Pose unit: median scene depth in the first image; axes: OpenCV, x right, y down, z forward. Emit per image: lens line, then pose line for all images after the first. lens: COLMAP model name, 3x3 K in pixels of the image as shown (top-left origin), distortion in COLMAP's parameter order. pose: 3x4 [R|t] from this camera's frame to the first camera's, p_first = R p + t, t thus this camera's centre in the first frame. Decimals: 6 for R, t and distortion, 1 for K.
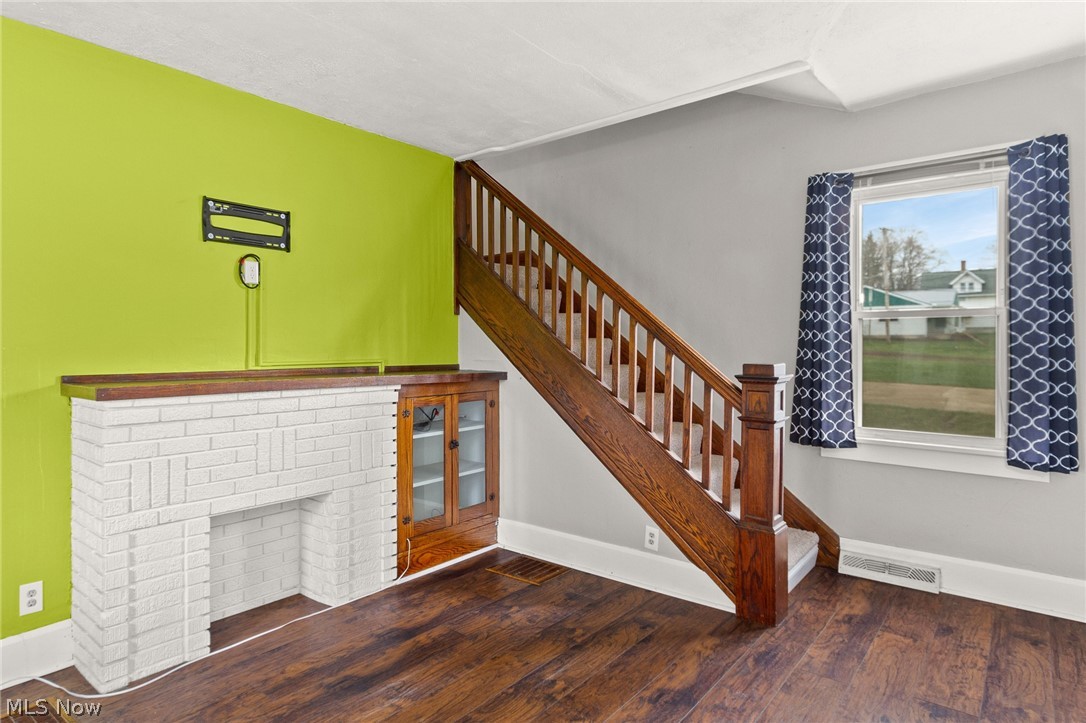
lens RADIAL K [[513.7, 0, 549.5], [0, 513.7, 349.9], [0, 0, 1]] dist [0.000605, 0.000582]
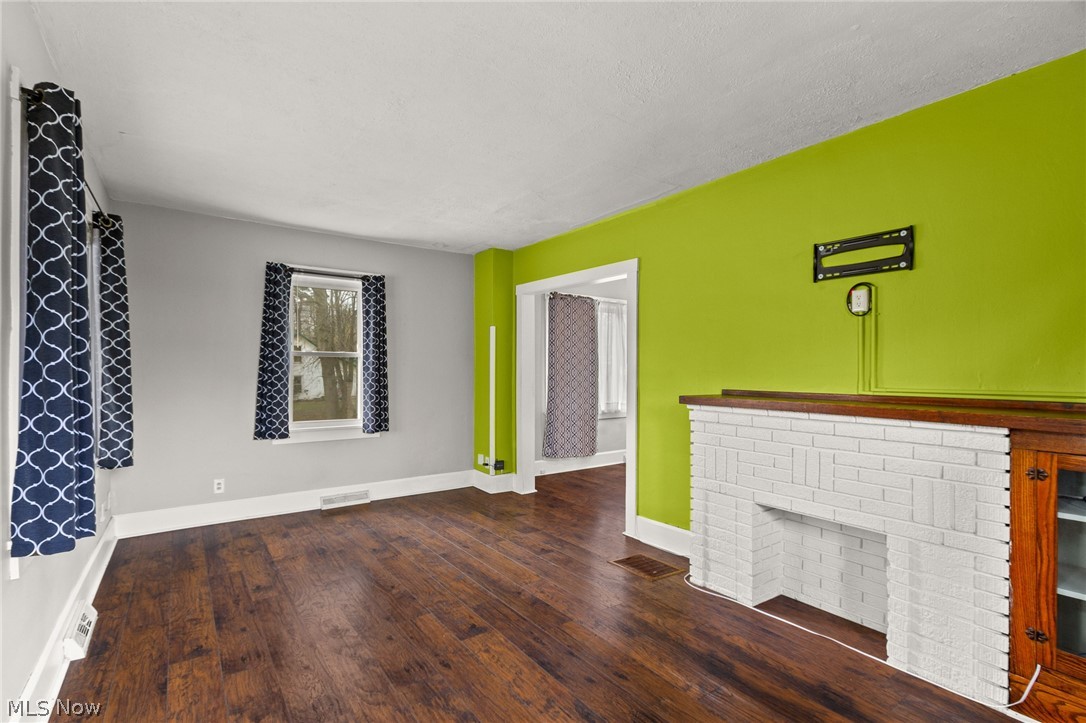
lens RADIAL K [[513.7, 0, 548.2], [0, 513.7, 367.5], [0, 0, 1]] dist [0.000605, 0.000582]
pose [[-0.193741, 0.001240, -0.981052, 0.603914], [-0.004774, 0.999986, 0.002206, -0.015323], [0.981041, 0.005111, -0.193733, 0.623119]]
